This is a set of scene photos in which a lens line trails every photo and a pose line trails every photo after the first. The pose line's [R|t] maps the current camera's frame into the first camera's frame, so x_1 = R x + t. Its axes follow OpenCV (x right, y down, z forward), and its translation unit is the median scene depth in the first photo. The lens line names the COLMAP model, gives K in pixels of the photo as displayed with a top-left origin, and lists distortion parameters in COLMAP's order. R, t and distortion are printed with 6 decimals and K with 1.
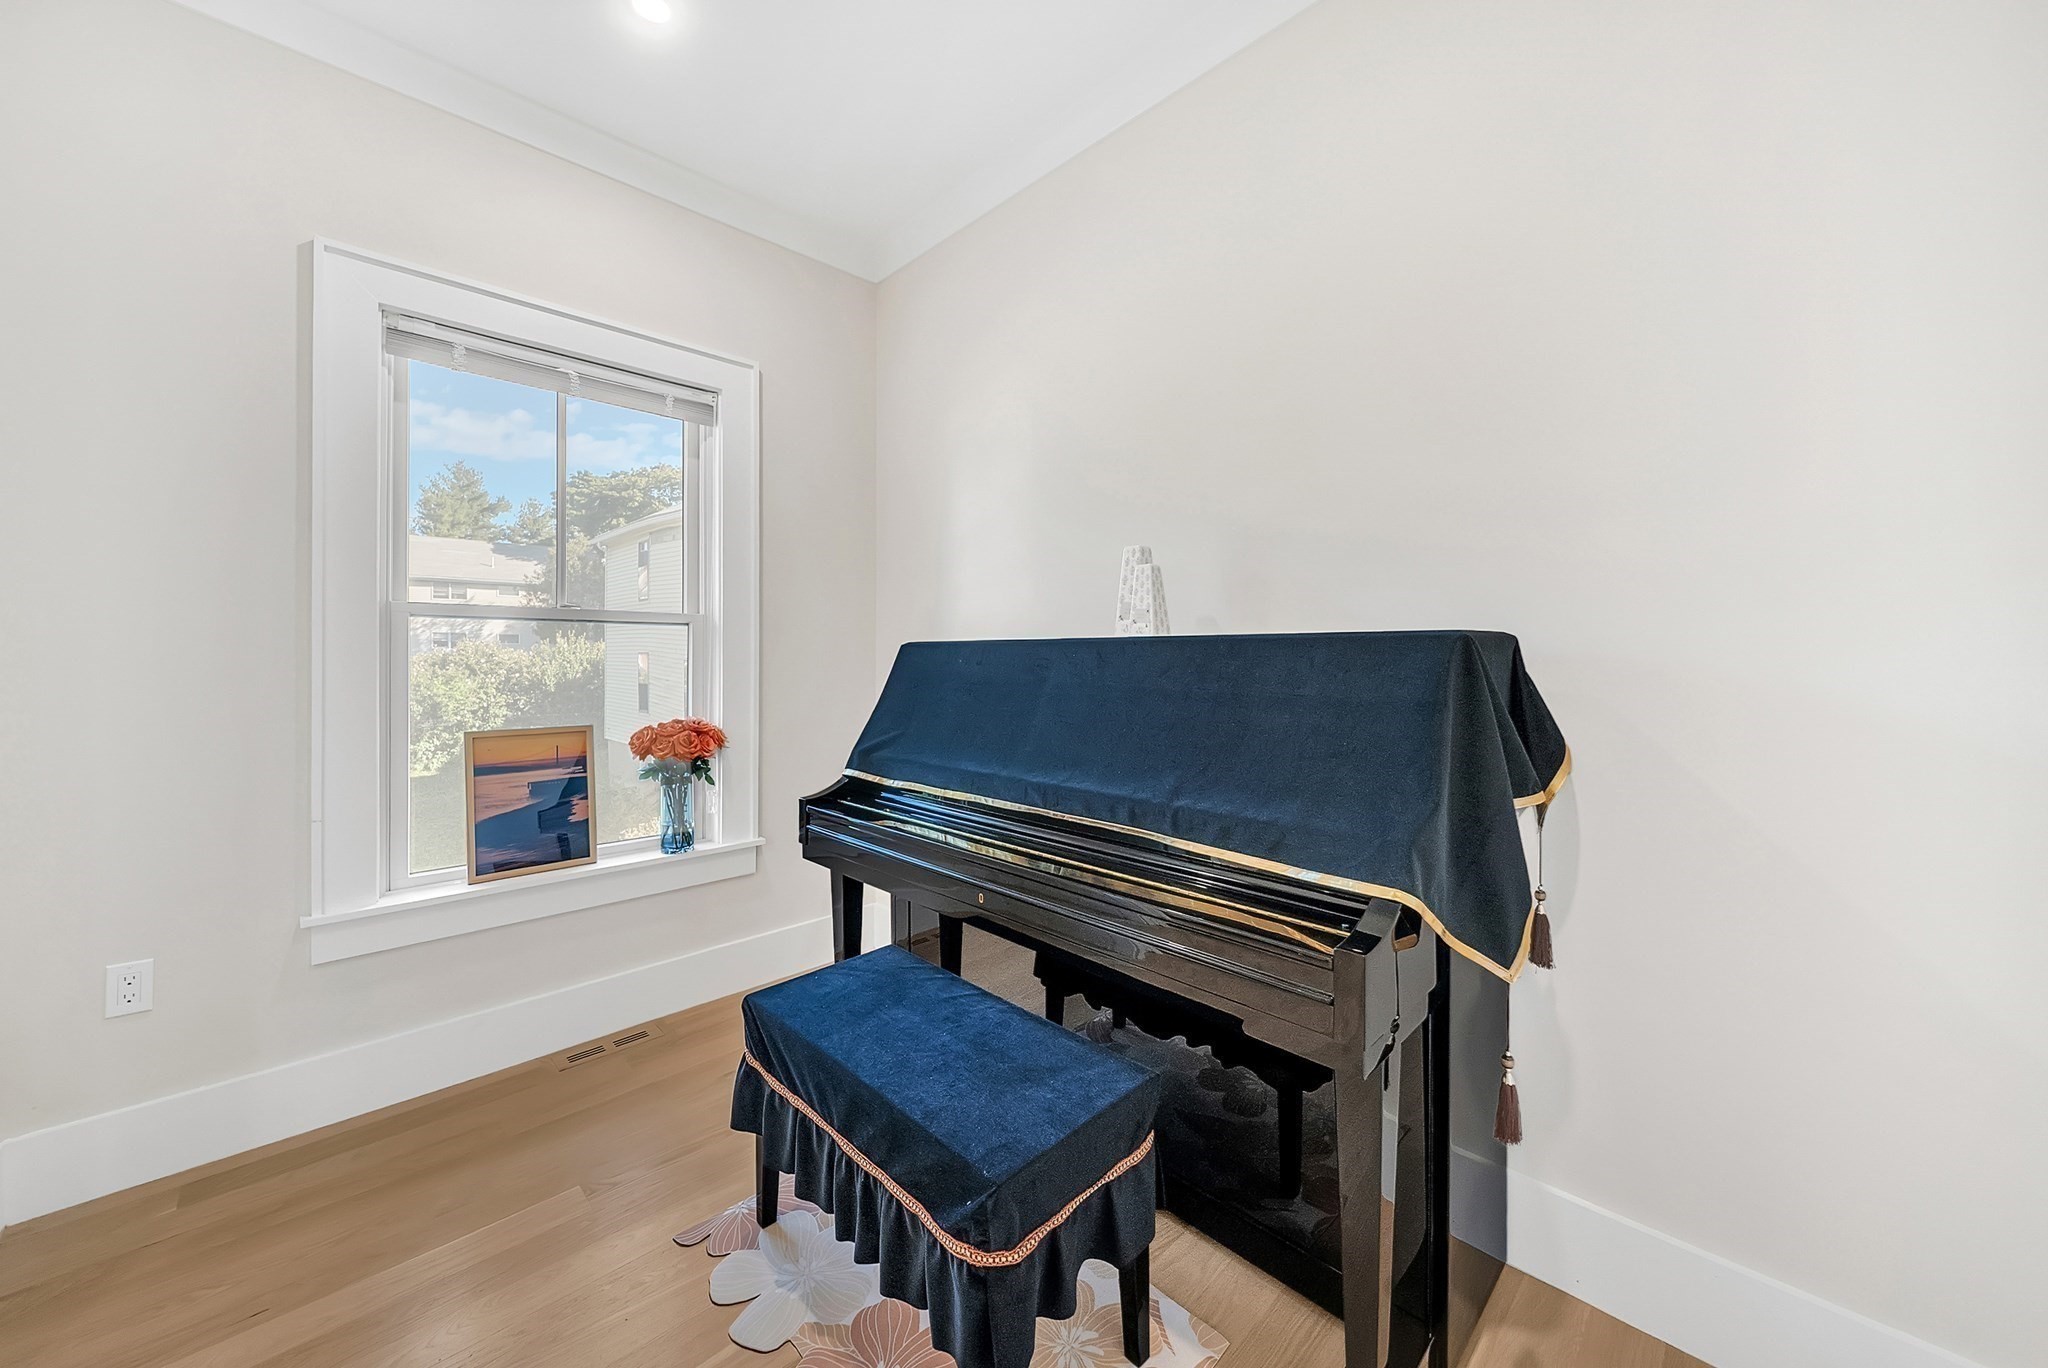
lens RADIAL K [[727.5, 0, 1020.6], [0, 727.5, 657.0], [0, 0, 1]] dist [-0.000618, -0.001084]
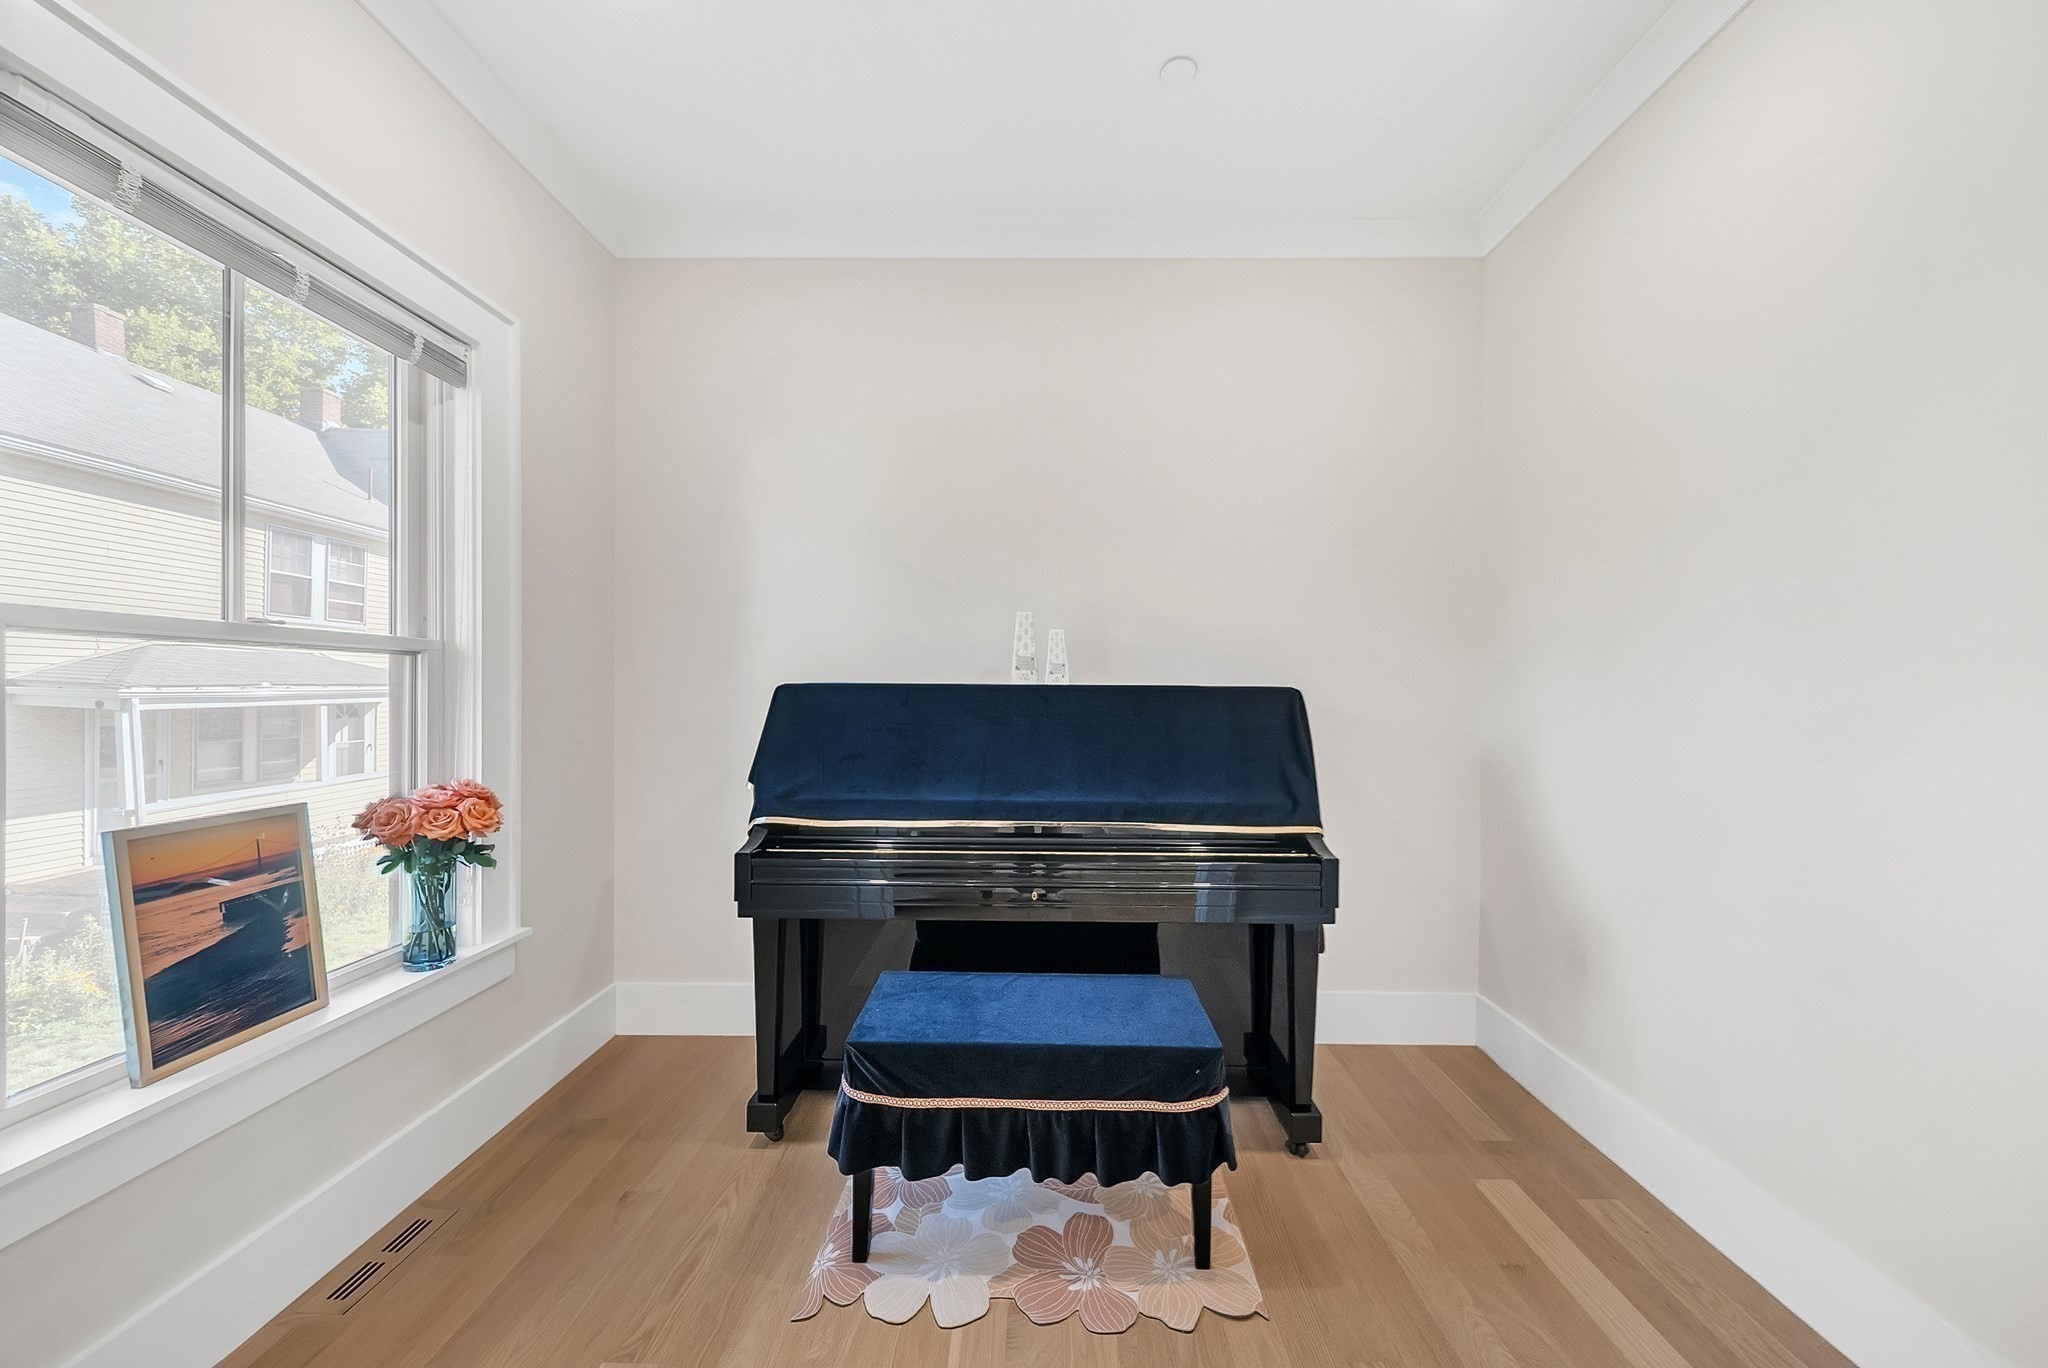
lens RADIAL K [[727.5, 0, 1017.8], [0, 727.5, 693.2], [0, 0, 1]] dist [-0.000618, -0.001084]
pose [[0.725590, 0.001778, 0.688125, -0.608025], [-0.004804, 0.999985, 0.002482, -0.011743], [-0.688111, -0.005106, 0.725588, 0.077434]]
